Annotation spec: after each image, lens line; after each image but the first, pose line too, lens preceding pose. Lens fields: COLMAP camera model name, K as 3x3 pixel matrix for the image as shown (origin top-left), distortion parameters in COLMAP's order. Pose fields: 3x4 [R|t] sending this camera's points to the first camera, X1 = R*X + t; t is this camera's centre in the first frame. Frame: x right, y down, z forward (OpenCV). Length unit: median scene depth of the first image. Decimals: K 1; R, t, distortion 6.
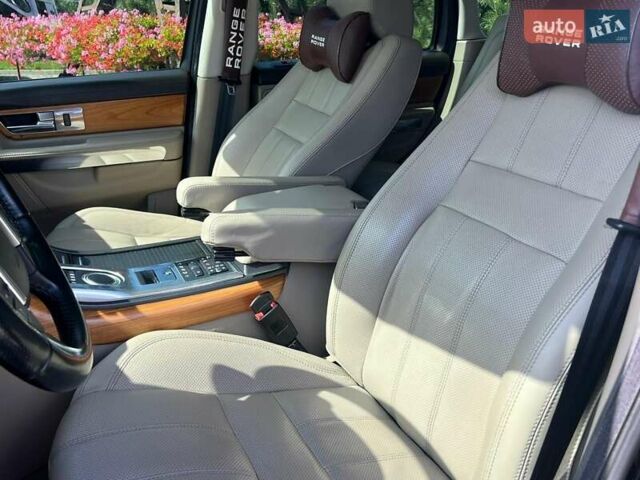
lens RADIAL K [[586.9, 0, 320.0], [0, 586.9, 240.0], [0, 0, 1]] dist [0.119789, -0.209232]
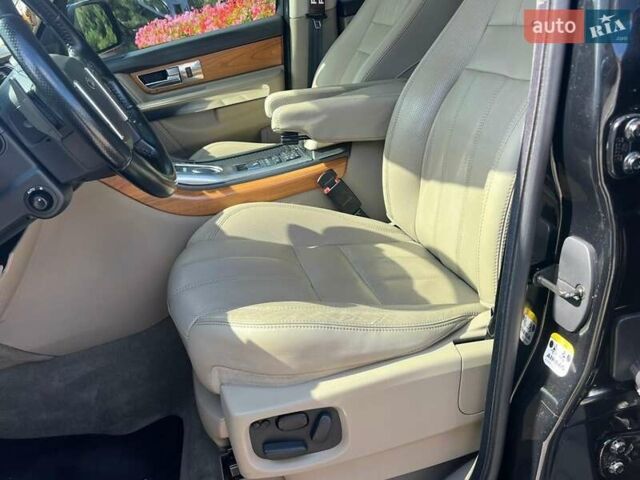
lens RADIAL K [[586.9, 0, 320.0], [0, 586.9, 240.0], [0, 0, 1]] dist [0.119789, -0.209232]
pose [[0.961327, -0.078199, -0.264075, 0.198849], [0.091979, 0.994949, 0.040206, 0.182041], [0.259597, -0.062940, 0.963664, -0.190600]]
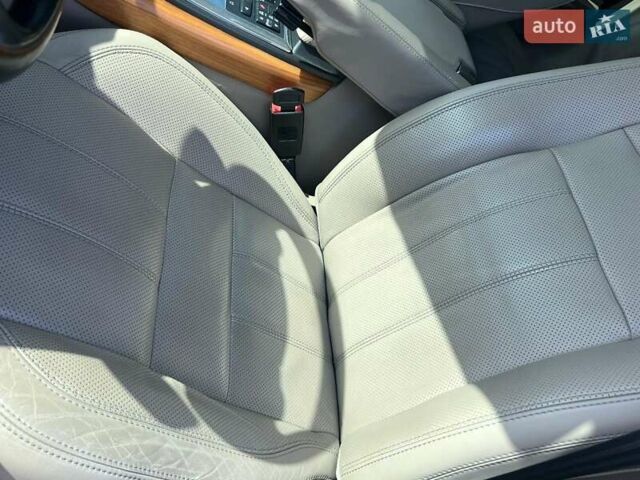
lens RADIAL K [[586.9, 0, 320.0], [0, 586.9, 240.0], [0, 0, 1]] dist [0.119789, -0.209232]
pose [[0.778783, 0.606780, 0.159107, -0.075956], [-0.622715, 0.717230, 0.312740, -0.028864], [0.075648, -0.342635, 0.936418, 0.203595]]
